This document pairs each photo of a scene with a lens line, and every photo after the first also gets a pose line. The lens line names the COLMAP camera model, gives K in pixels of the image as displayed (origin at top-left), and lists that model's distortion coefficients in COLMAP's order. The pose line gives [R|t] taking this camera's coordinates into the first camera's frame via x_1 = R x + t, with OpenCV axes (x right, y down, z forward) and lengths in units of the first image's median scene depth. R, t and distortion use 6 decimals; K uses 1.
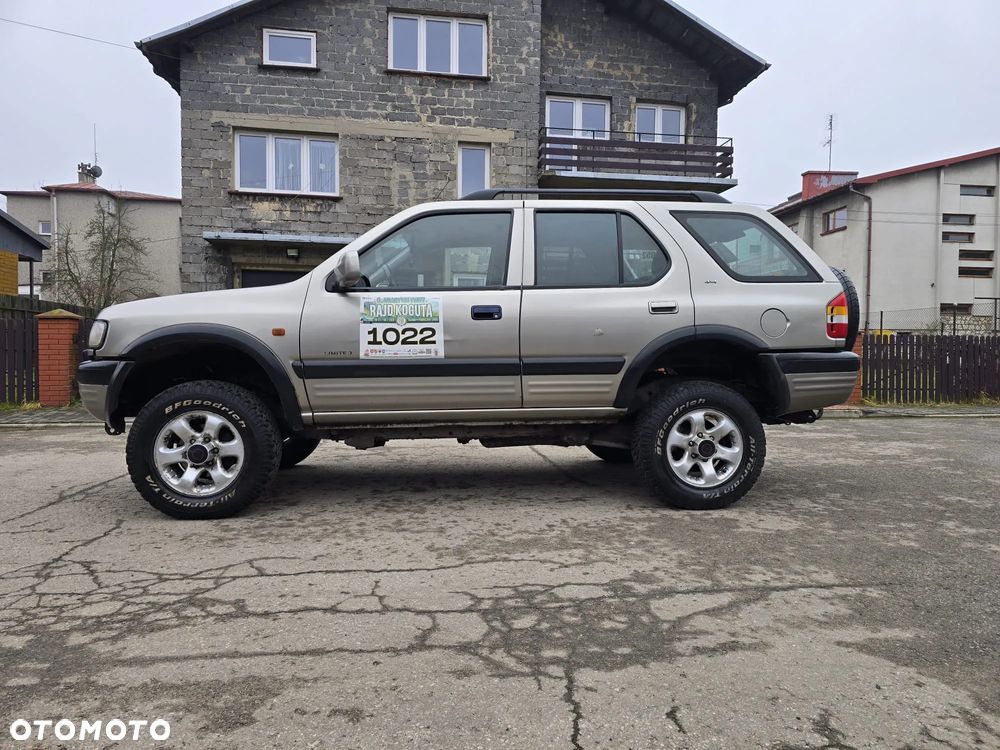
lens RADIAL K [[662.1, 0, 505.8], [0, 662.1, 373.4], [0, 0, 1]] dist [0.064197, -0.056185]
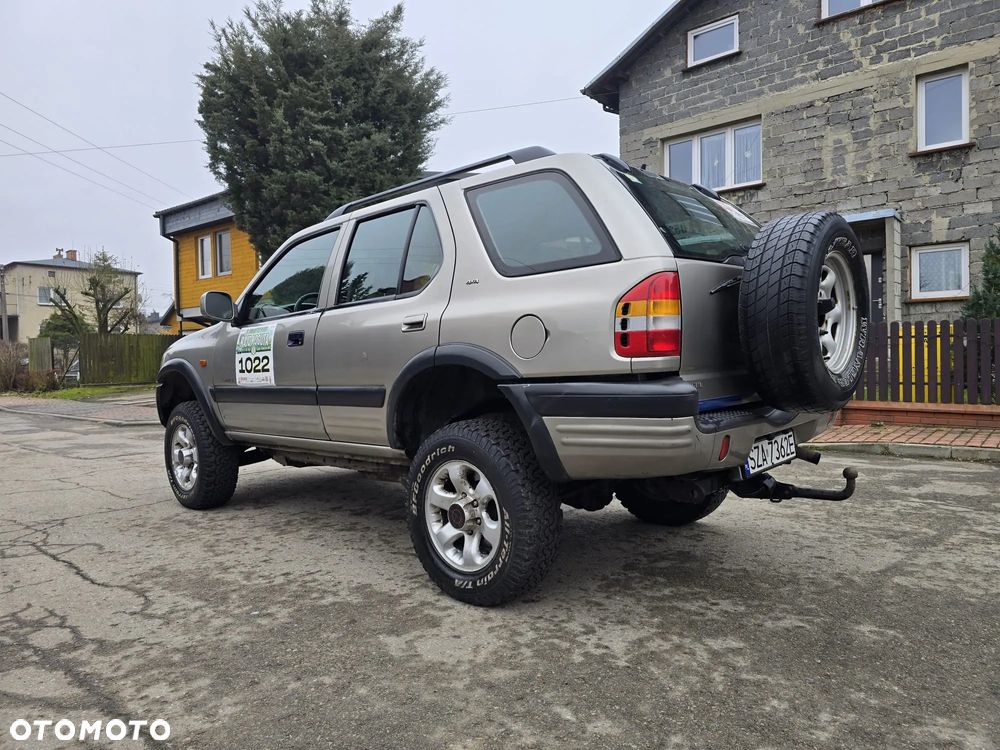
lens RADIAL K [[667.4, 0, 506.1], [0, 667.4, 368.0], [0, 0, 1]] dist [0.058624, -0.048915]
pose [[0.653793, -0.005318, -0.756654, 0.866606], [0.002248, 0.999985, -0.005086, -0.041775], [0.756670, 0.001624, 0.653795, 0.563221]]
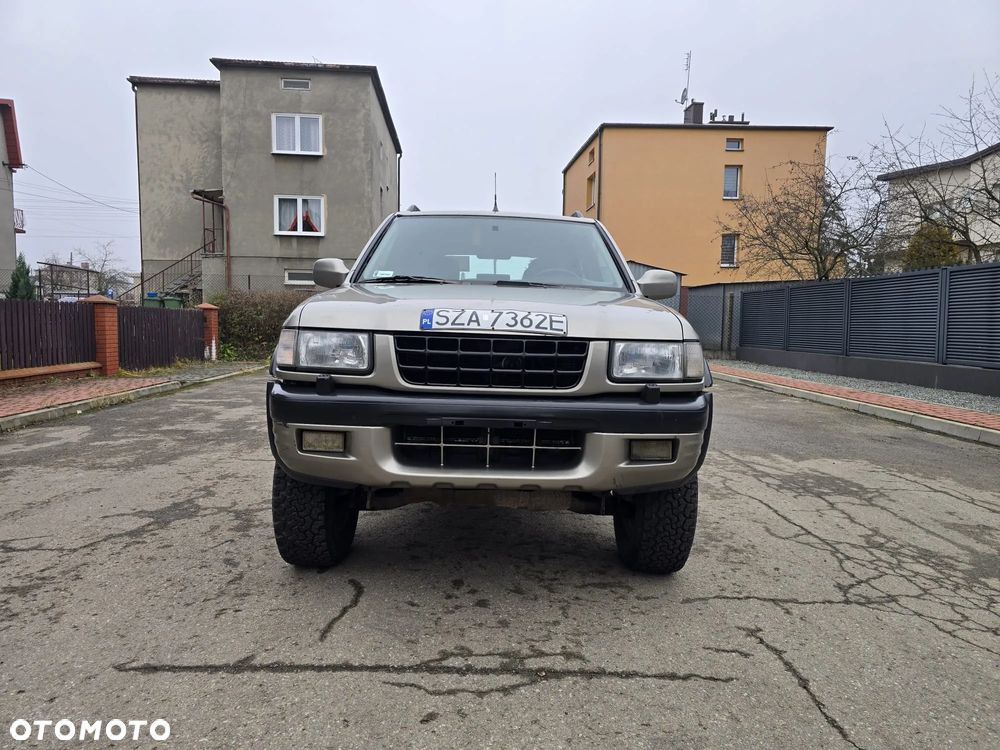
lens RADIAL K [[668.1, 0, 498.9], [0, 668.1, 368.1], [0, 0, 1]] dist [0.061486, -0.052389]
pose [[0.098783, -0.073468, 0.992393, -1.227917], [0.012299, 0.997285, 0.072606, -0.095408], [-0.995033, 0.005033, 0.099418, 1.043946]]
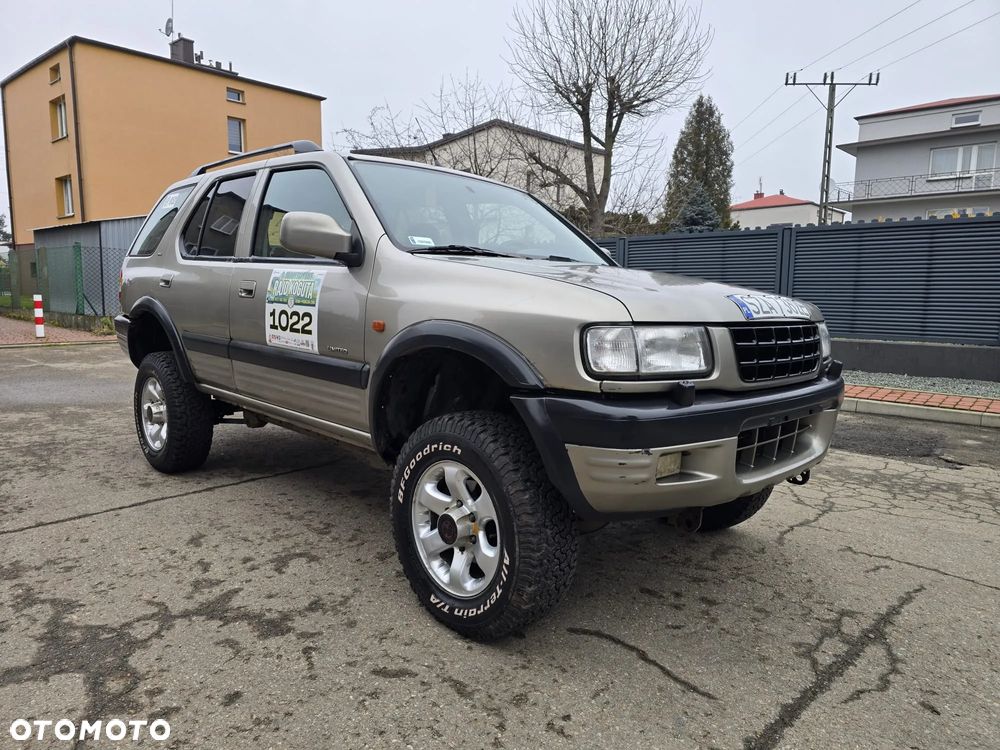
lens RADIAL K [[668.3, 0, 498.5], [0, 668.3, 370.0], [0, 0, 1]] dist [0.056731, -0.046493]
pose [[-0.623749, -0.108440, 0.774066, -0.927901], [0.003426, 0.989941, 0.141442, -0.125821], [-0.781617, 0.090876, -0.617103, 1.676950]]
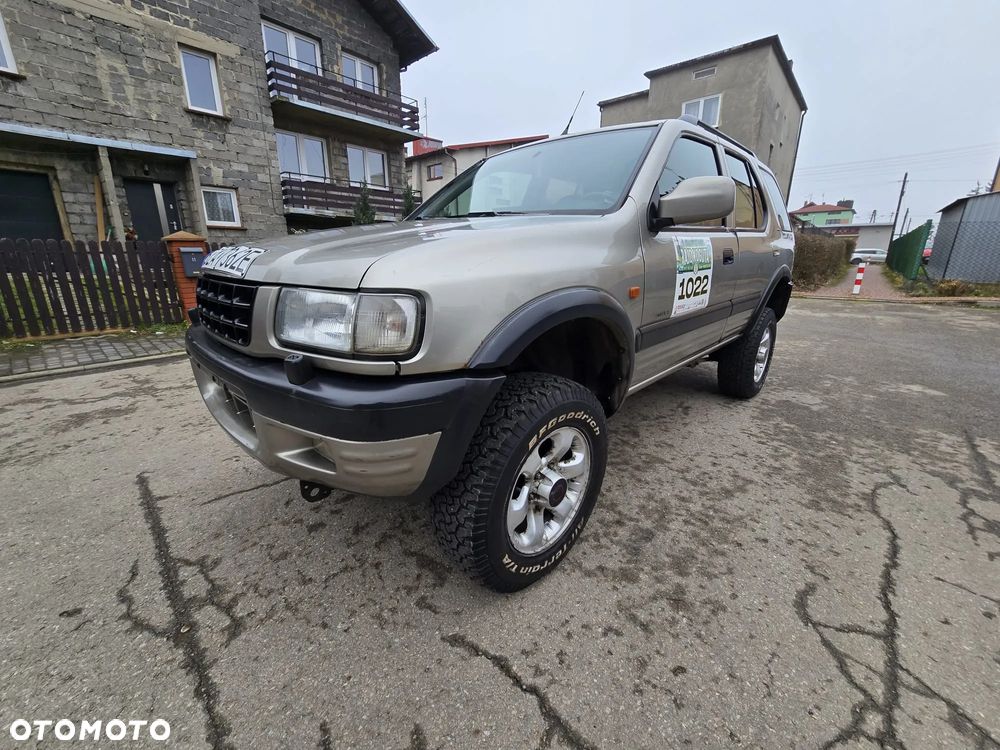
lens RADIAL K [[409.8, 0, 492.3], [0, 409.8, 369.7], [0, 0, 1]] dist [-0.006245, 0.002538]
pose [[0.777186, -0.176204, 0.604098, -0.661268], [0.024354, 0.967699, 0.250929, -0.086190], [-0.628800, -0.180306, 0.756373, 0.694680]]
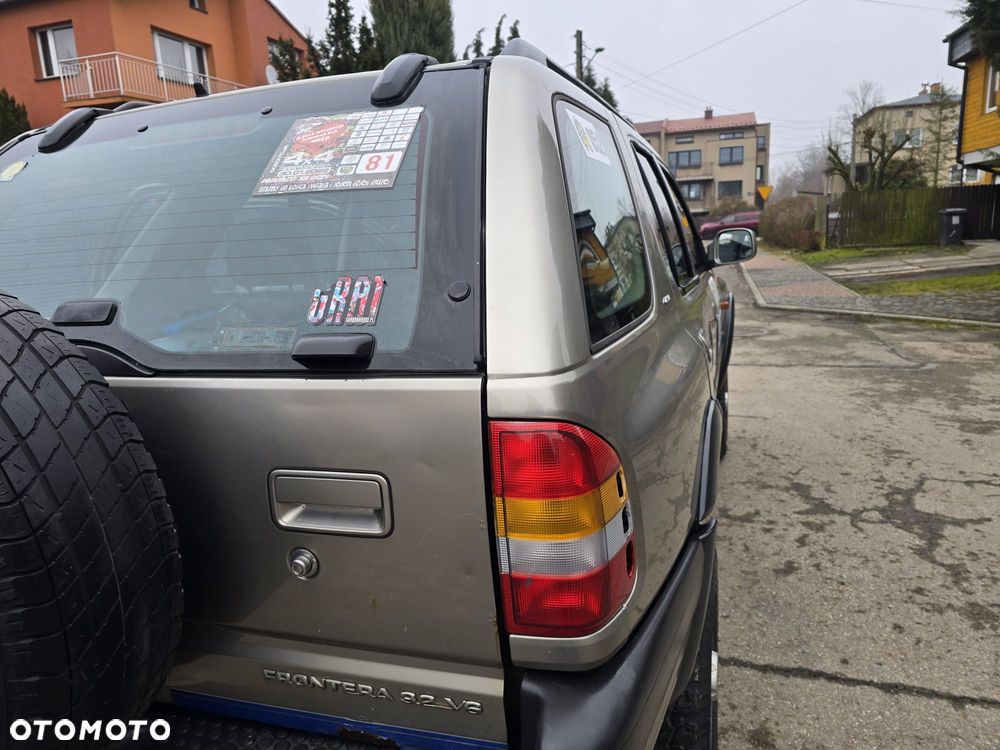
lens RADIAL K [[676.1, 0, 496.4], [0, 676.1, 368.4], [0, 0, 1]] dist [0.048924, -0.044800]
pose [[-0.435061, 0.200046, -0.877897, 0.666761], [0.020038, 0.976917, 0.212679, -0.205730], [0.900178, 0.074937, -0.429026, 1.499560]]
